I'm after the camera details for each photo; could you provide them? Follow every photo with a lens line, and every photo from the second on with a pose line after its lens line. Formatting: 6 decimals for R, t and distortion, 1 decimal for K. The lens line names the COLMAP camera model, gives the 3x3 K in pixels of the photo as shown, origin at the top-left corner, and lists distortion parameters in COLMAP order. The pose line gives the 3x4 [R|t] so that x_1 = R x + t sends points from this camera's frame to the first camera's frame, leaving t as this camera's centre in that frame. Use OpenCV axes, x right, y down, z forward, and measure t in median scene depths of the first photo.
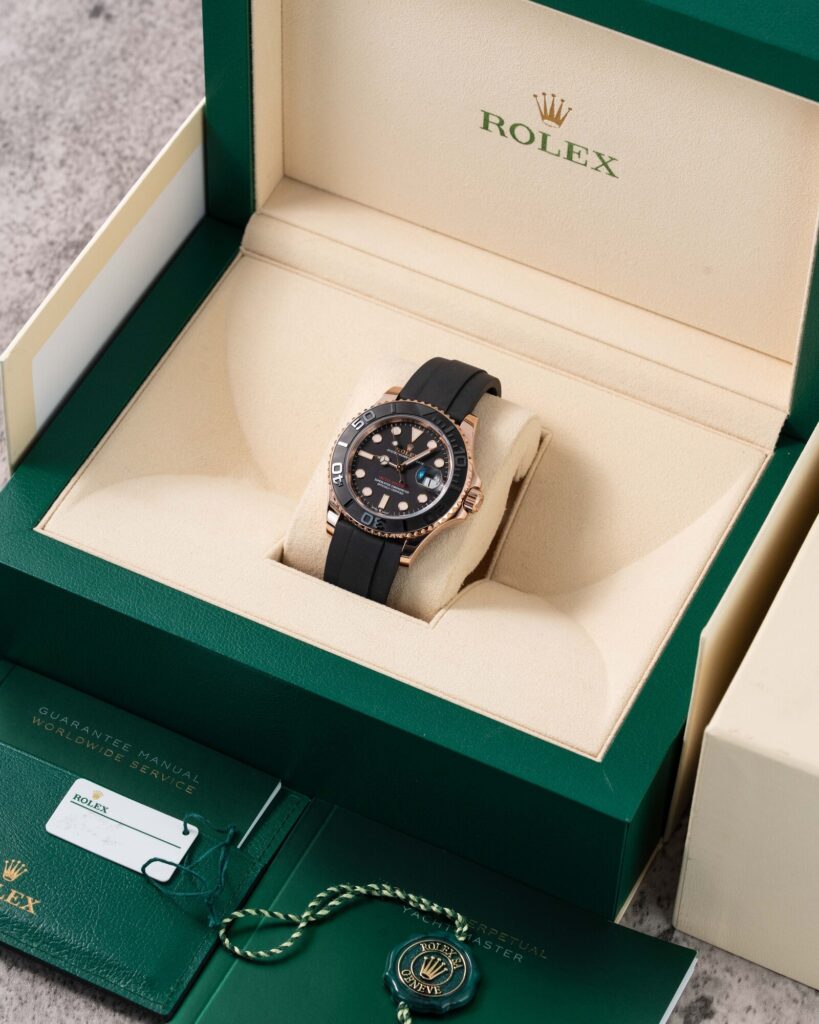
lens RADIAL K [[3350.9, 0, 409.5], [0, 3350.9, 512.0], [0, 0, 1]] dist [0.016625, -2.139492]
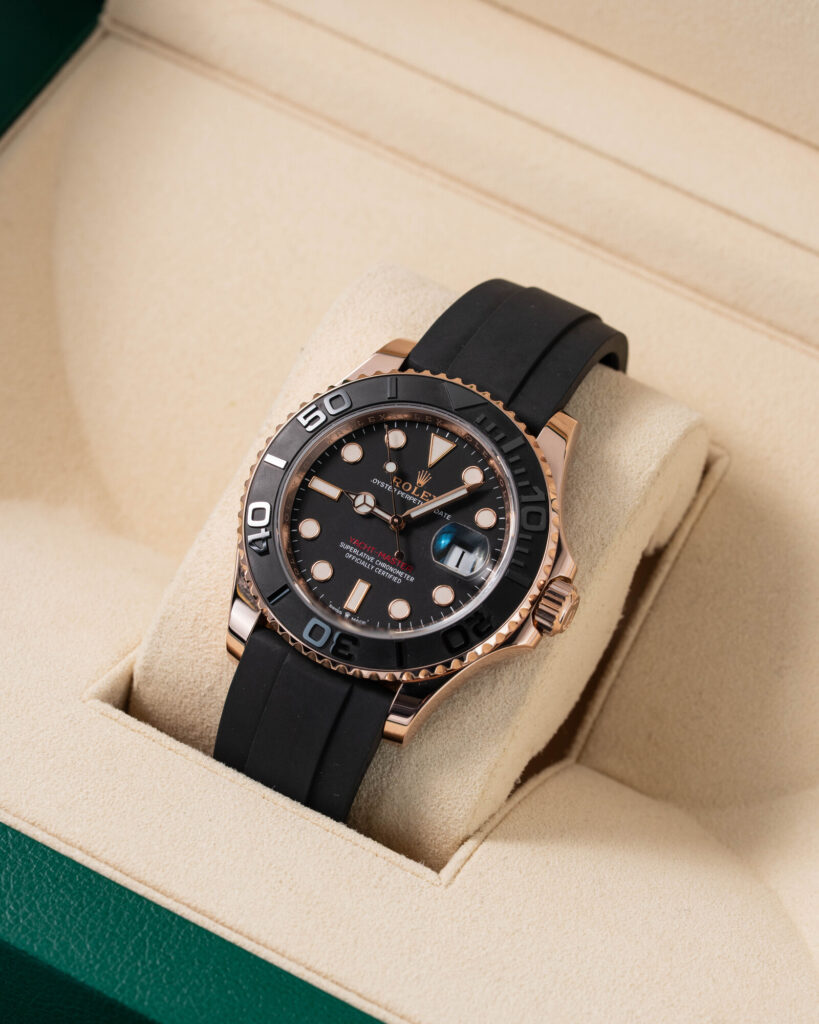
lens RADIAL K [[3350.9, 0, 409.5], [0, 3350.9, 512.0], [0, 0, 1]] dist [0.016625, -2.139492]
pose [[0.997767, 0.066597, -0.005162, 0.000953], [-0.066277, 0.996664, 0.047623, -0.036061], [0.008316, -0.047174, 0.998852, 0.549328]]
